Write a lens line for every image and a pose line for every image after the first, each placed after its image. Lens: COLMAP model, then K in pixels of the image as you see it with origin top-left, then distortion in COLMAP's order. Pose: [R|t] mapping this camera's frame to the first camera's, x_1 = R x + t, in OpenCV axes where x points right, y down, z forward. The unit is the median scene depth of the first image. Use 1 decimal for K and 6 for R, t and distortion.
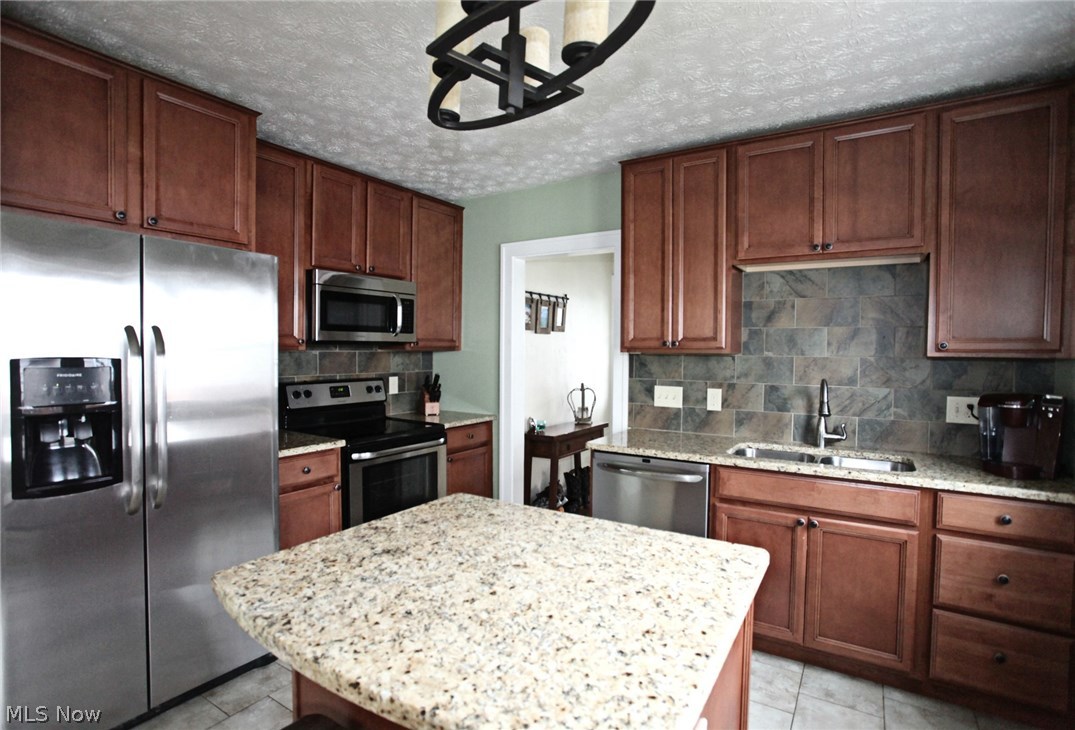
lens RADIAL K [[528.7, 0, 537.5], [0, 528.7, 365.0], [0, 0, 1]] dist [-0.074082, 0.033141]
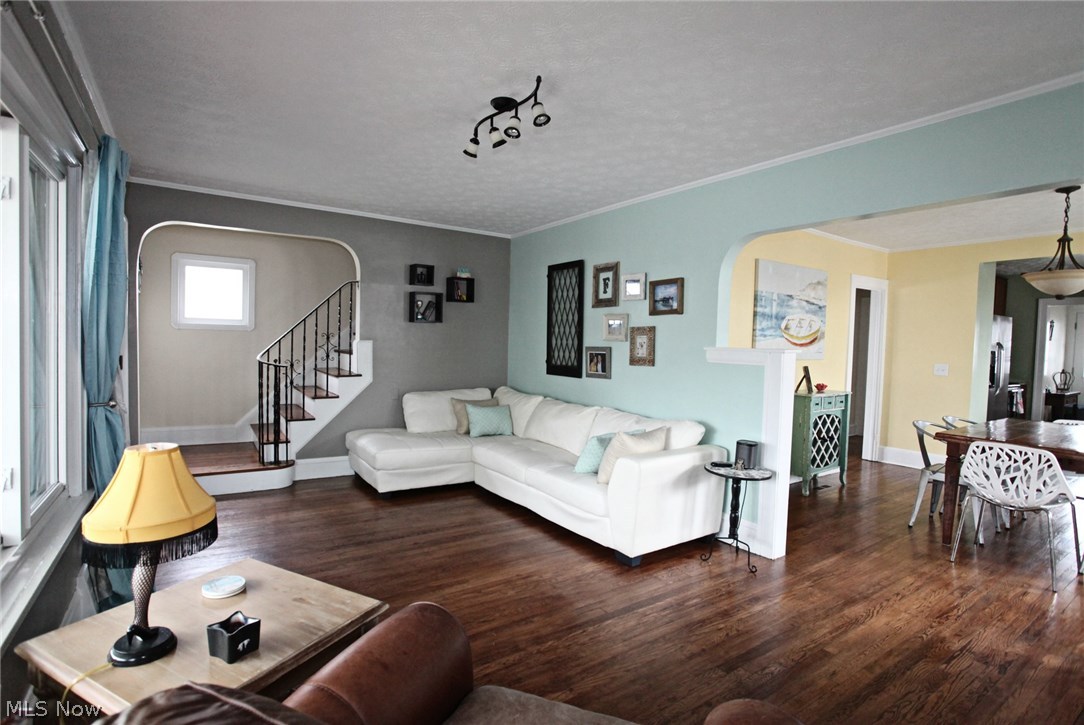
lens RADIAL K [[527.1, 0, 541.9], [0, 527.1, 358.9], [0, 0, 1]] dist [-0.082177, 0.036840]
pose [[0.914419, 0.027036, -0.403866, -1.471531], [-0.026589, 0.999624, 0.006714, 0.061541], [0.403895, 0.004599, 0.914794, -2.231541]]
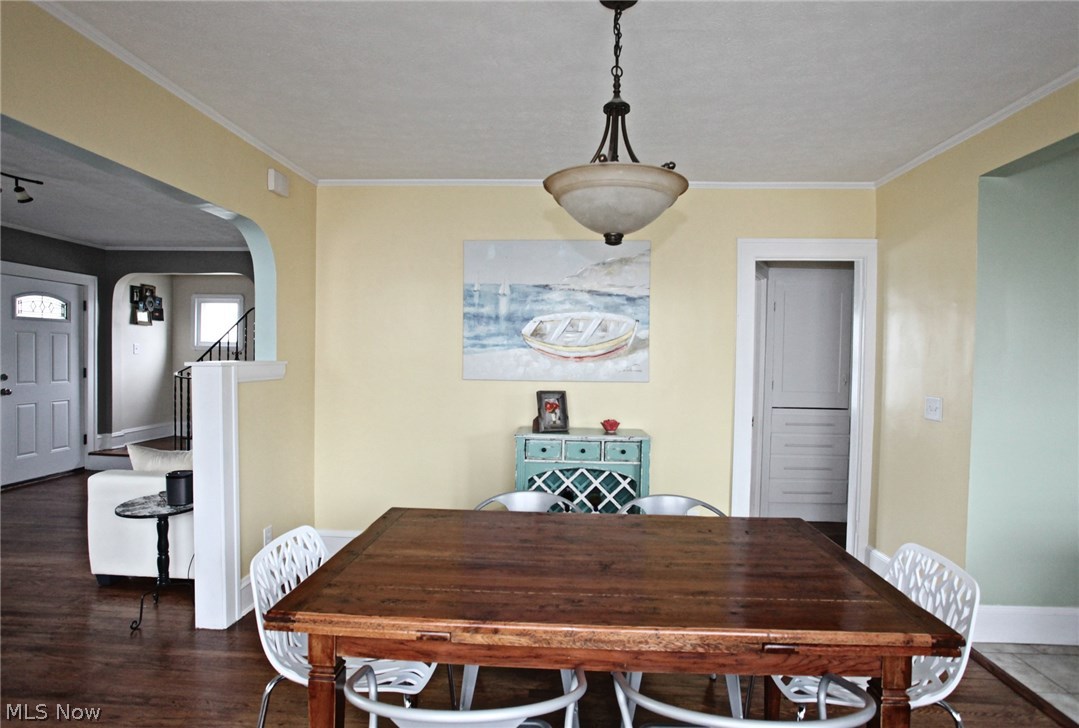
lens RADIAL K [[542.7, 0, 544.9], [0, 542.7, 365.2], [0, 0, 1]] dist [-0.075692, 0.033919]
pose [[0.498687, 0.016754, -0.866620, -0.275871], [-0.034313, 0.999411, -0.000424, 0.015796], [0.866103, 0.029947, 0.498968, -0.821622]]
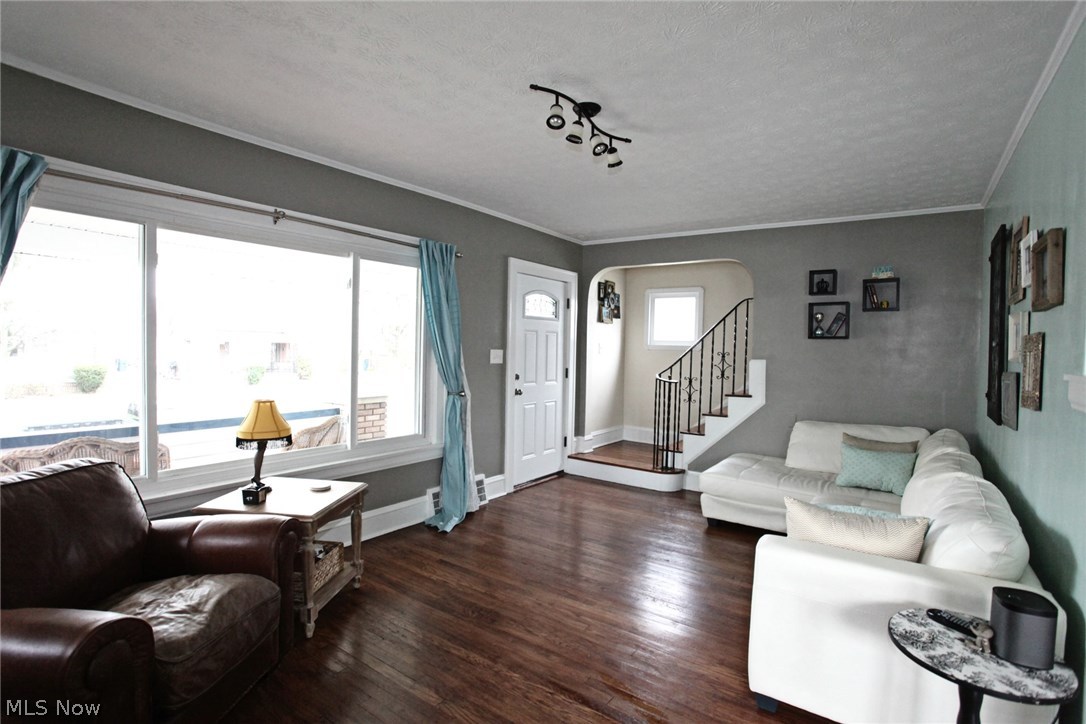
lens RADIAL K [[528.1, 0, 542.9], [0, 528.1, 358.4], [0, 0, 1]] dist [-0.082177, 0.036840]
pose [[-0.059986, 0.010333, -0.998146, -0.996187], [-0.047482, 0.998785, 0.013193, 0.030875], [0.997069, 0.048186, -0.059422, -1.373564]]
